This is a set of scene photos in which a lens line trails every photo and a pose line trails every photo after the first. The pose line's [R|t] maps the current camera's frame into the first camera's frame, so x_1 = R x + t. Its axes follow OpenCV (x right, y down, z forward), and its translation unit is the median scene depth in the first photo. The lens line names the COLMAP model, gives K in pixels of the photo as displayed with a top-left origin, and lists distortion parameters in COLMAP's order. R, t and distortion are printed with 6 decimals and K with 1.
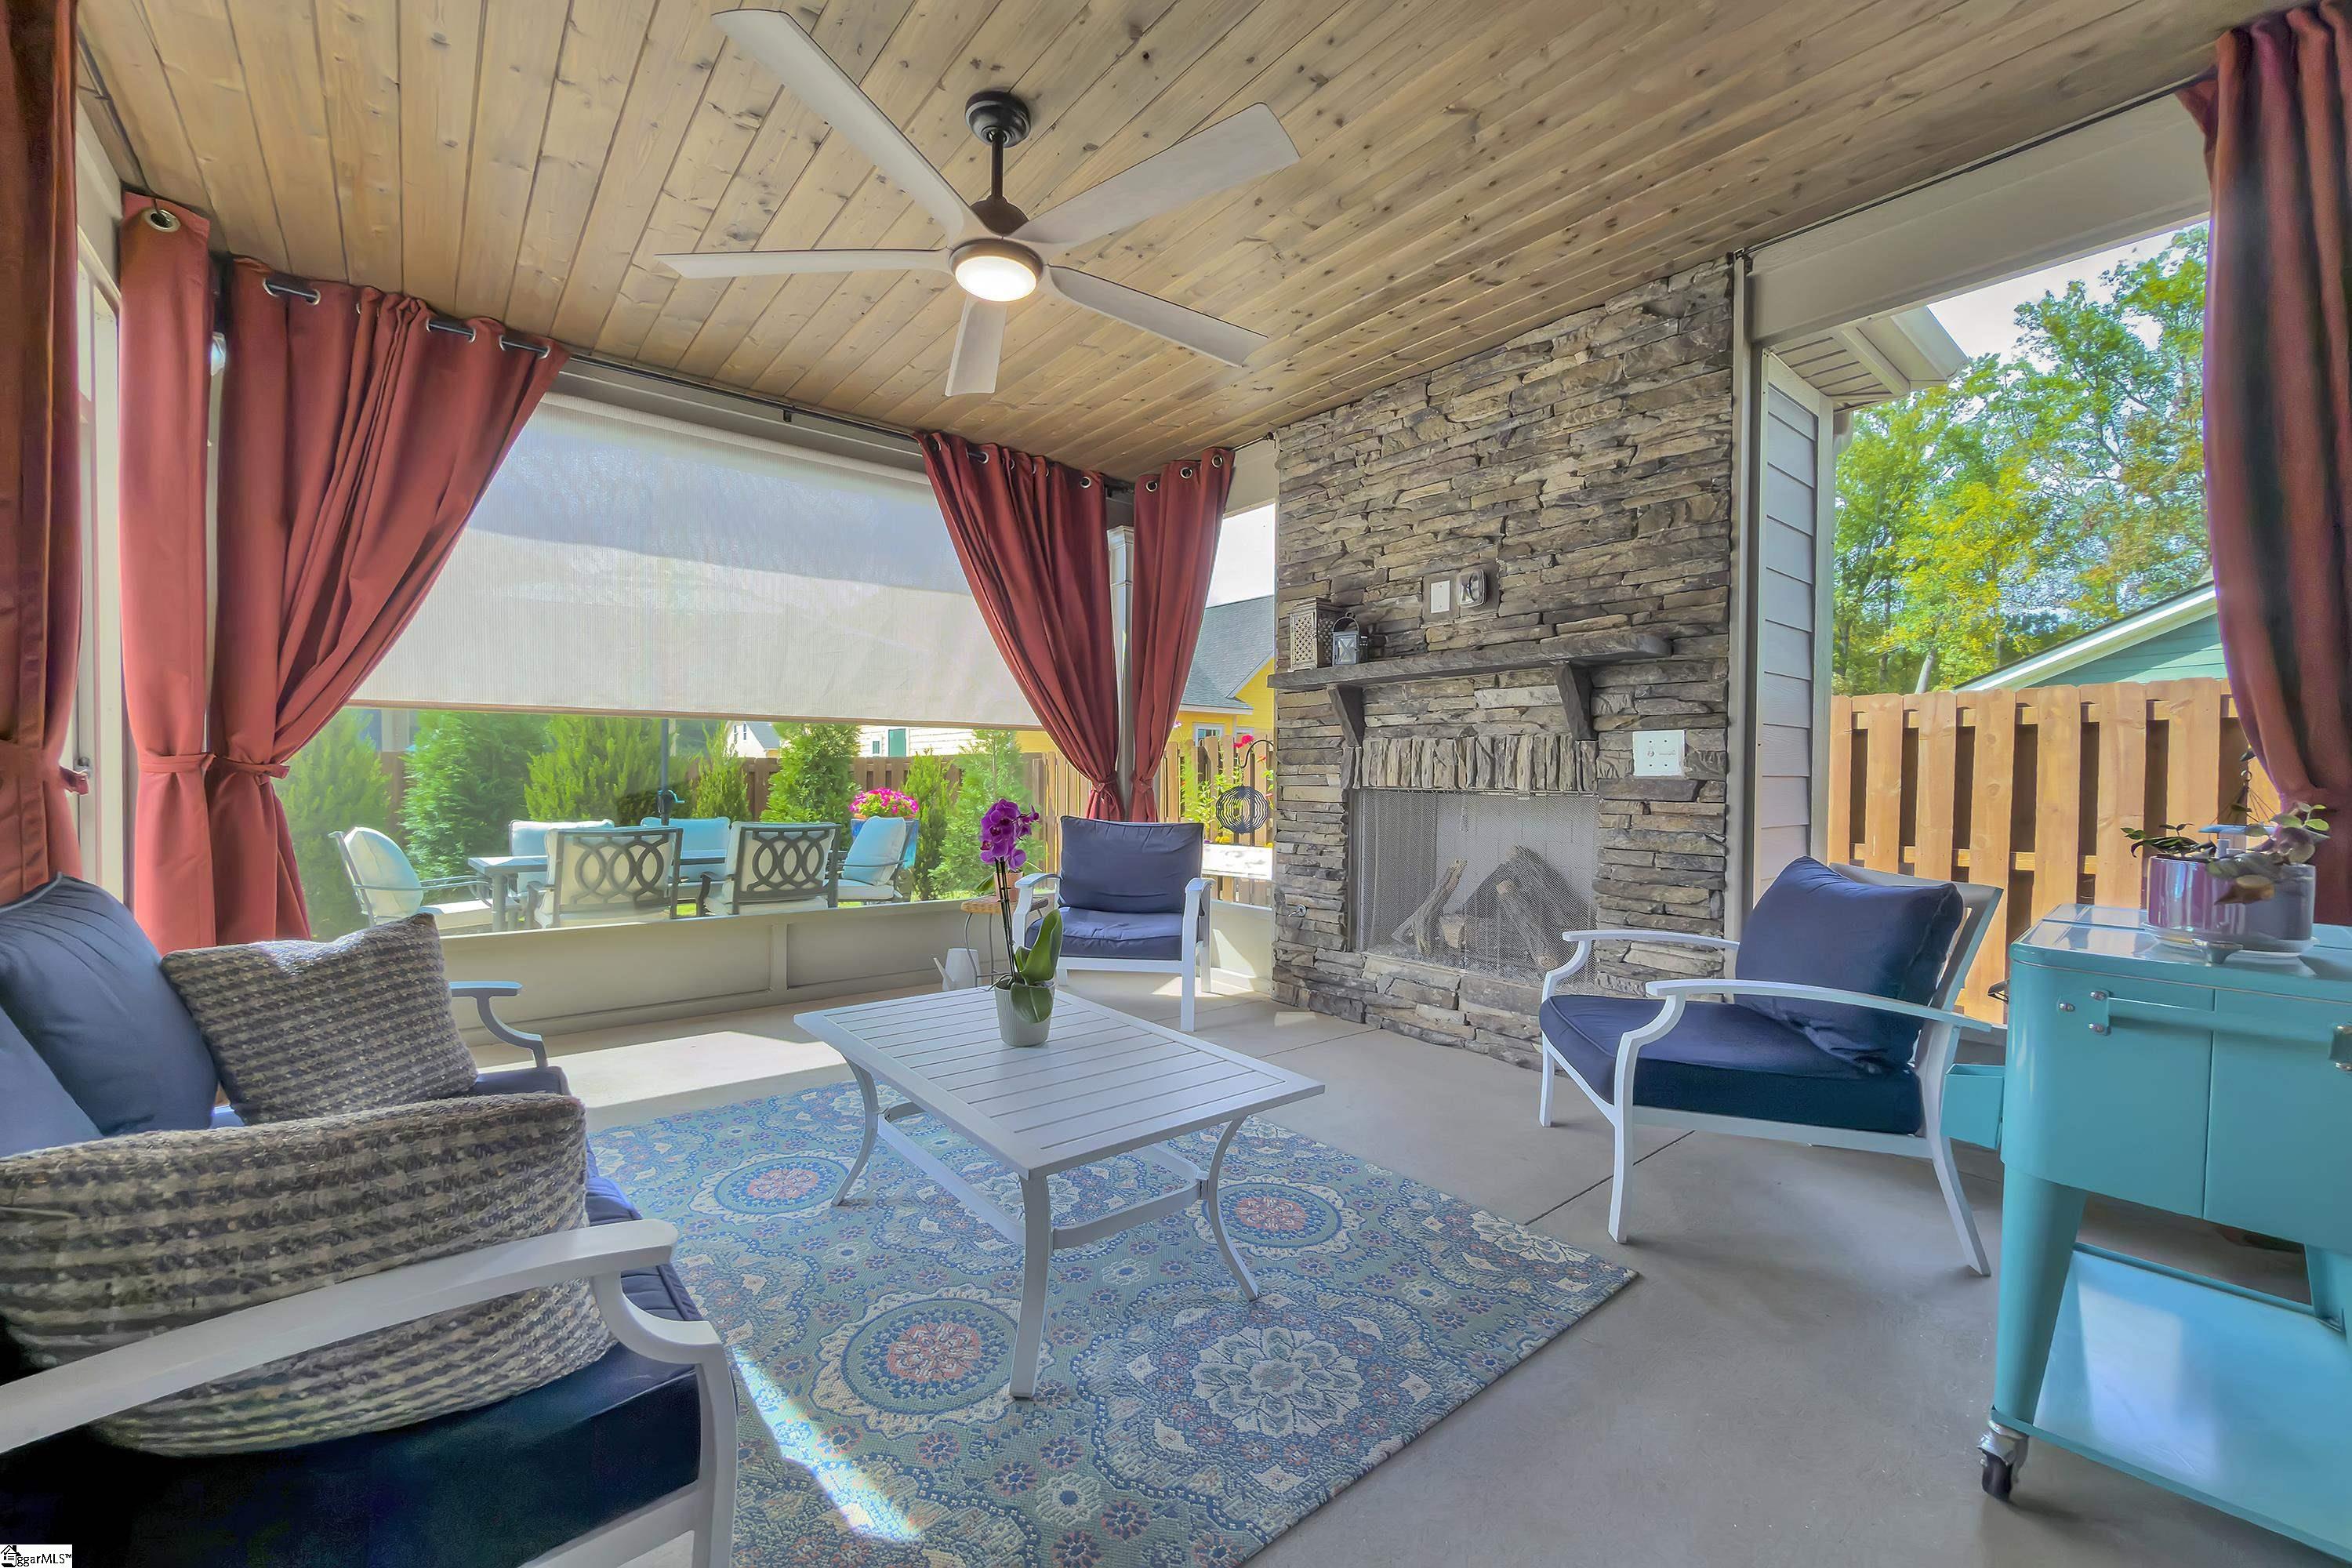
lens RADIAL K [[931.3, 0, 1180.5], [0, 931.3, 784.5], [0, 0, 1]] dist [-0.001063, -0.000056]
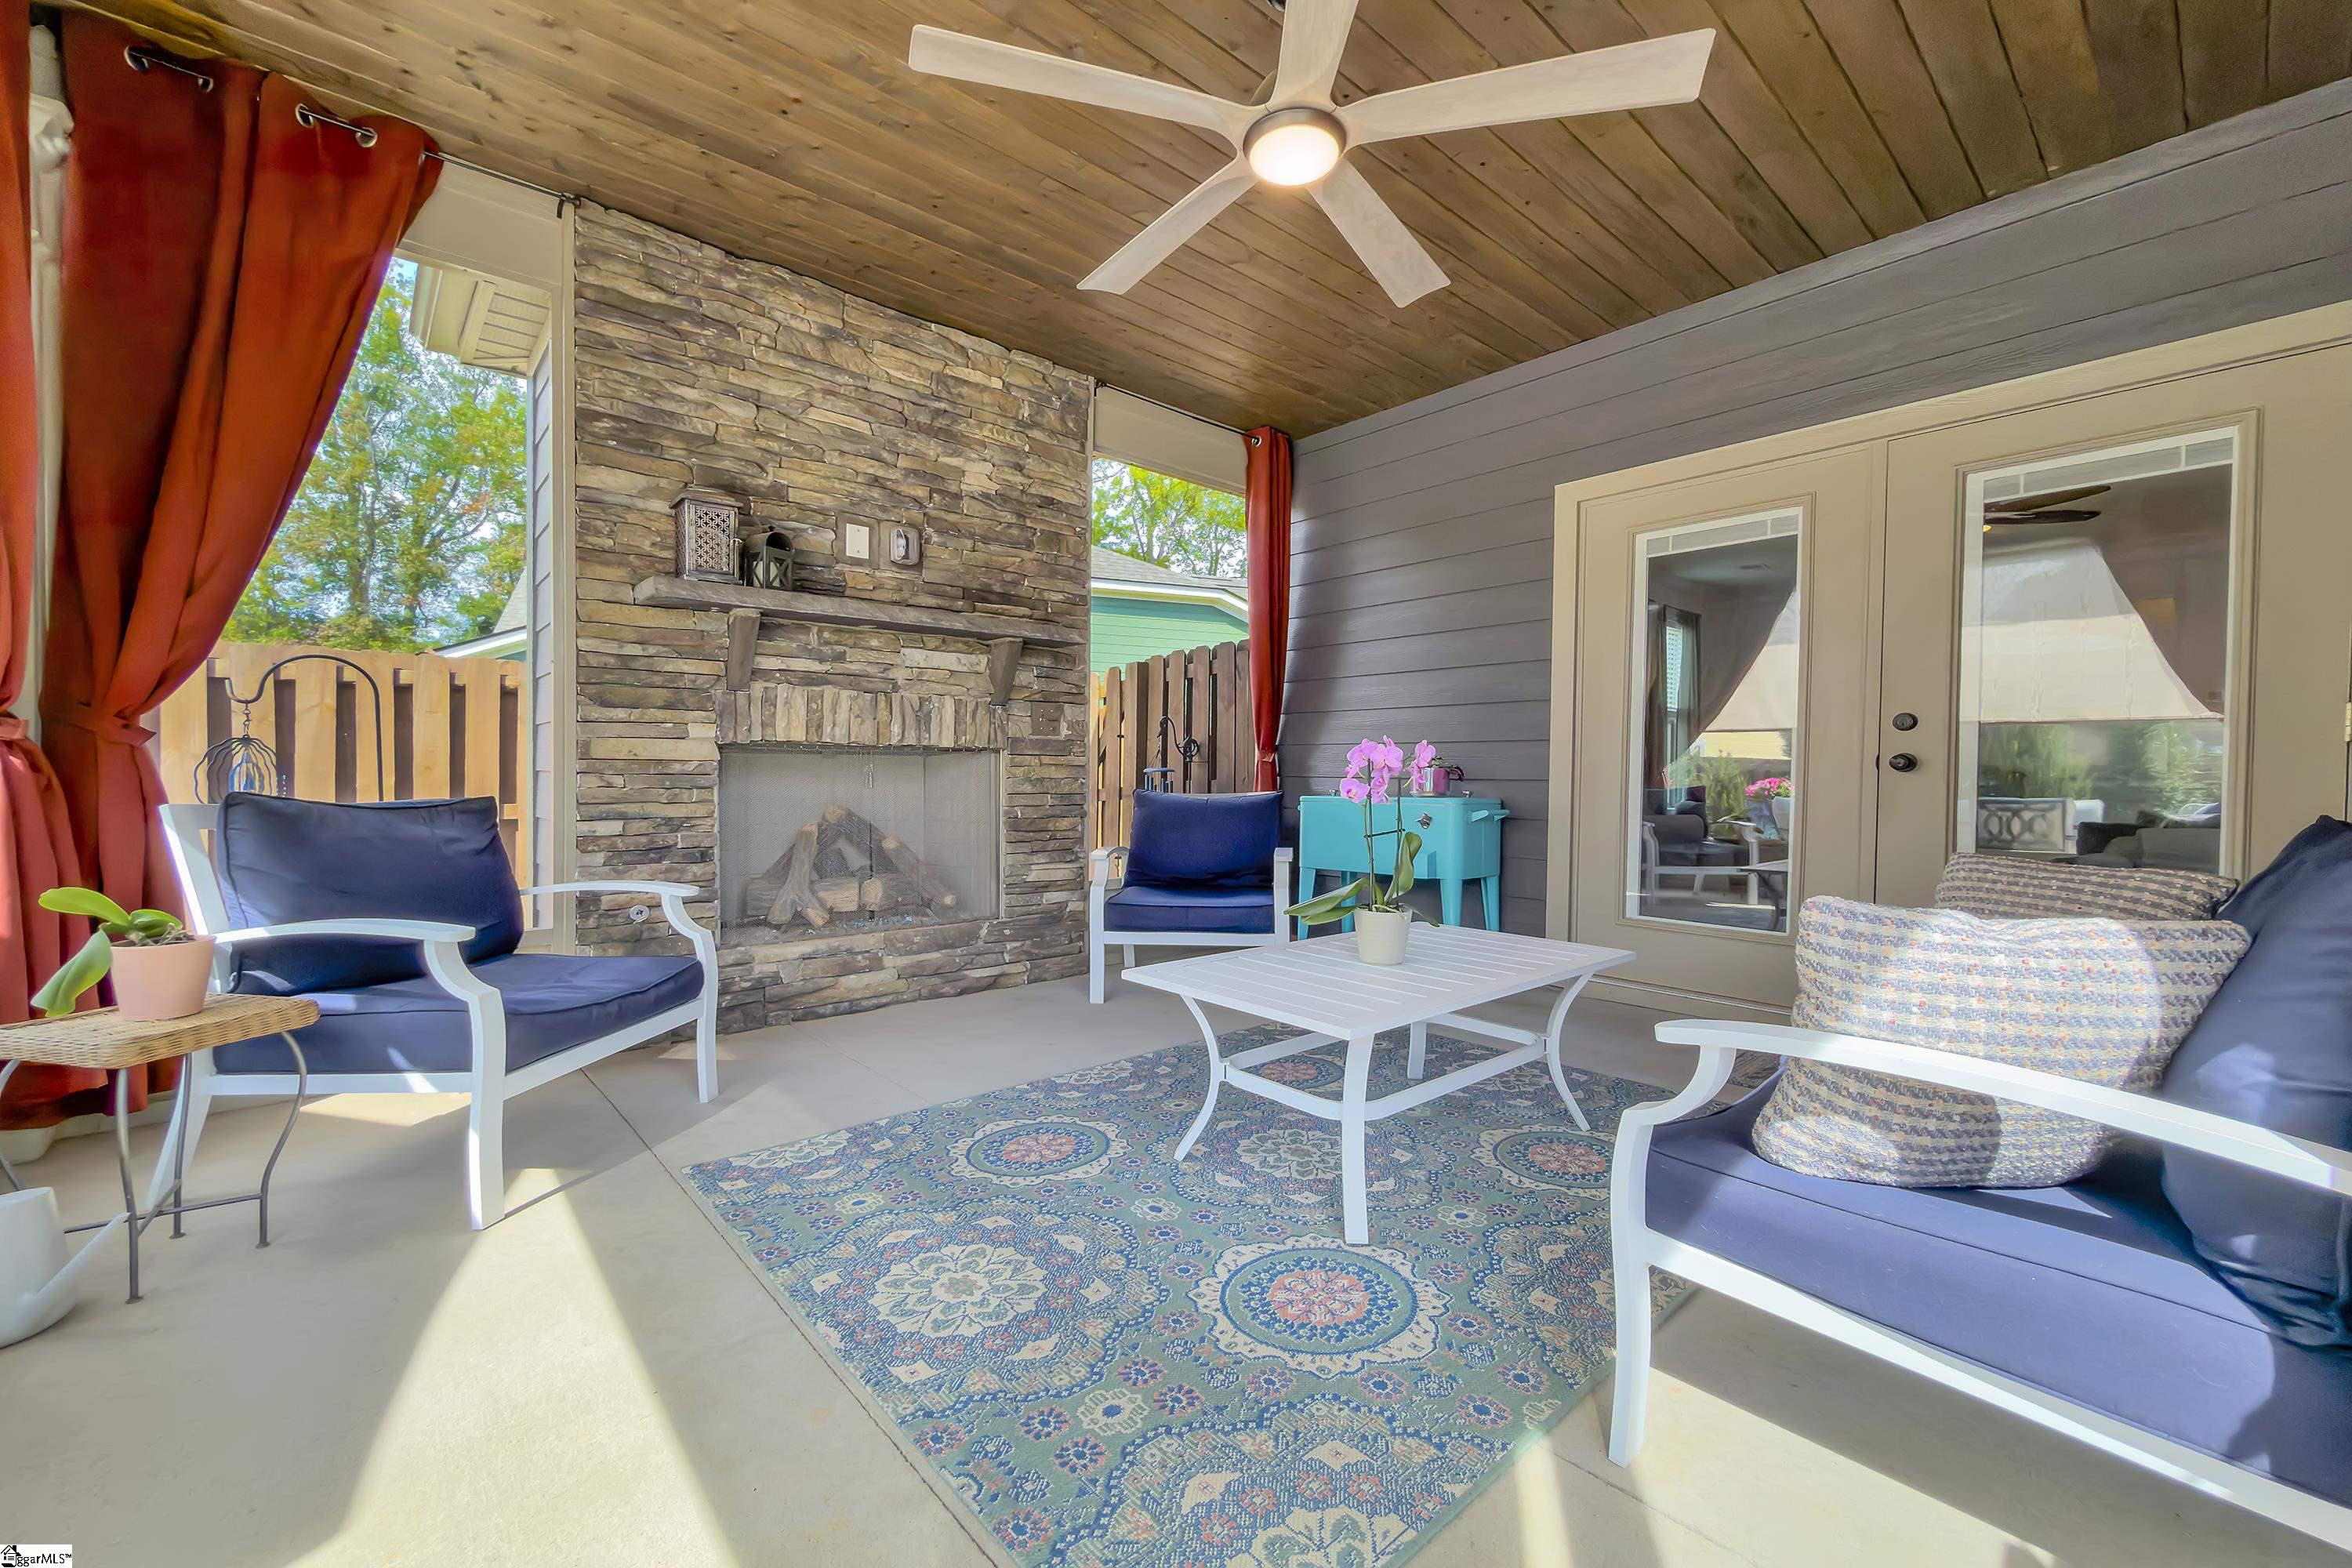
lens RADIAL K [[931.3, 0, 1178.5], [0, 931.3, 791.3], [0, 0, 1]] dist [-0.001063, -0.000056]
pose [[-0.026690, -0.026100, 0.999303, -0.691599], [0.002732, 0.999653, 0.026182, 0.028922], [-0.999640, 0.003429, -0.026610, 0.711129]]
